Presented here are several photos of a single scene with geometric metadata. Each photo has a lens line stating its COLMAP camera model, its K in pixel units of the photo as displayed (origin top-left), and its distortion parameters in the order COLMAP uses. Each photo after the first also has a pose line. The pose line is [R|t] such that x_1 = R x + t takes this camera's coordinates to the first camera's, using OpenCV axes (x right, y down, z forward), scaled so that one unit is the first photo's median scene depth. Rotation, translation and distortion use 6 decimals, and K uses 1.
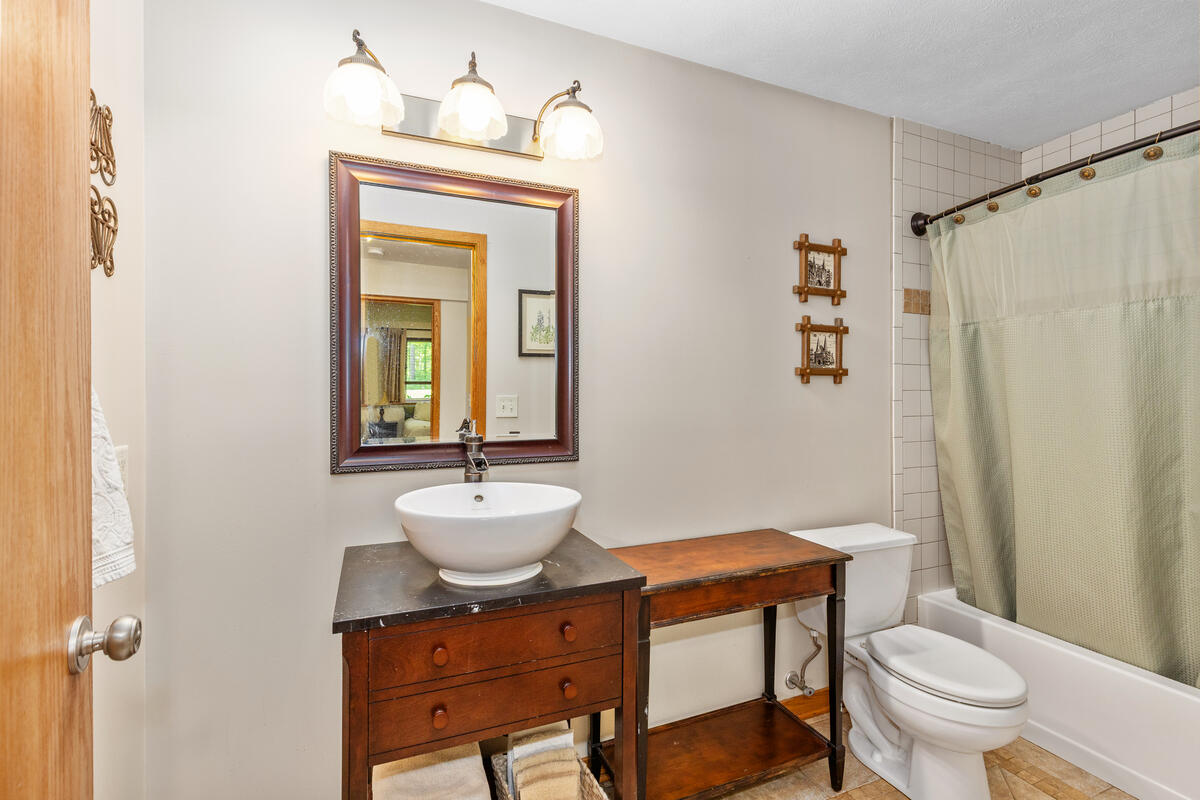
lens RADIAL K [[552.3, 0, 596.9], [0, 552.3, 397.2], [0, 0, 1]] dist [-0.001534, 0.000041]
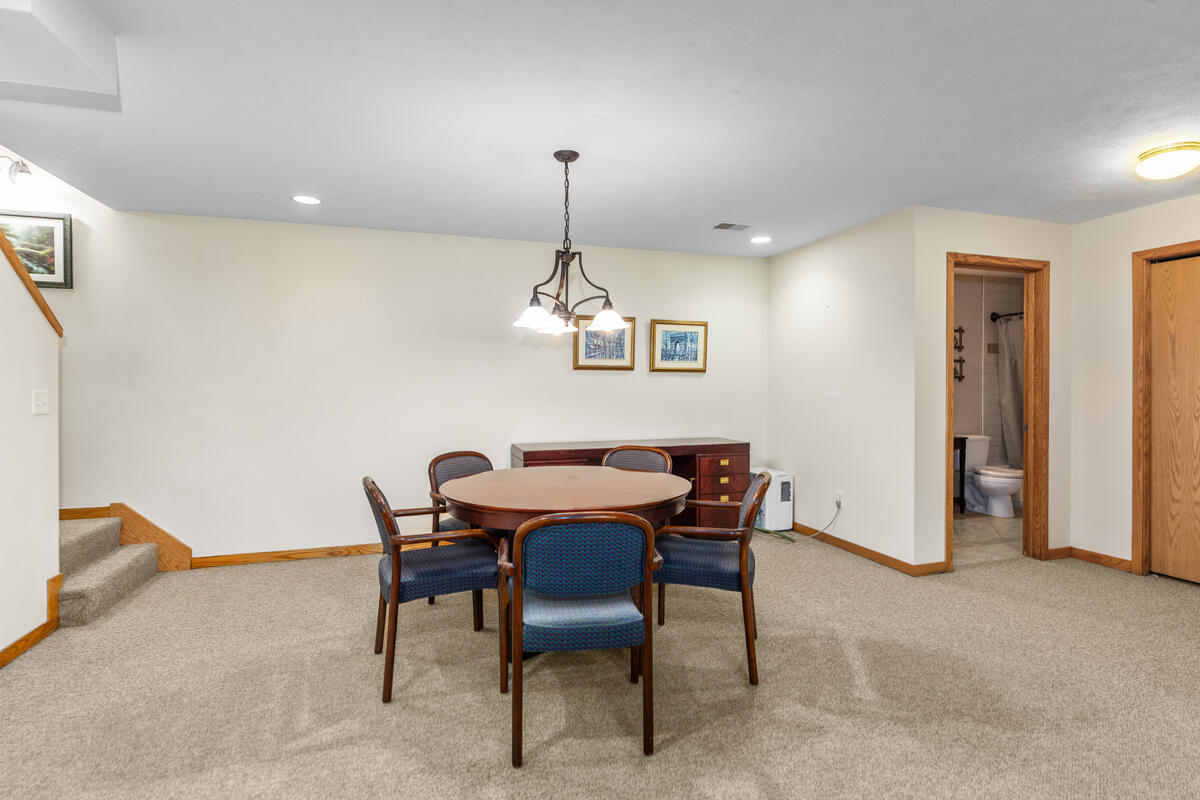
lens RADIAL K [[576.7, 0, 602.2], [0, 576.7, 396.7], [0, 0, 1]] dist [0.001748, 0.000228]
pose [[0.995746, 0.003130, -0.092092, -0.961845], [-0.002256, 0.999952, 0.009586, 0.025385], [0.092118, -0.009338, 0.995704, -1.809143]]
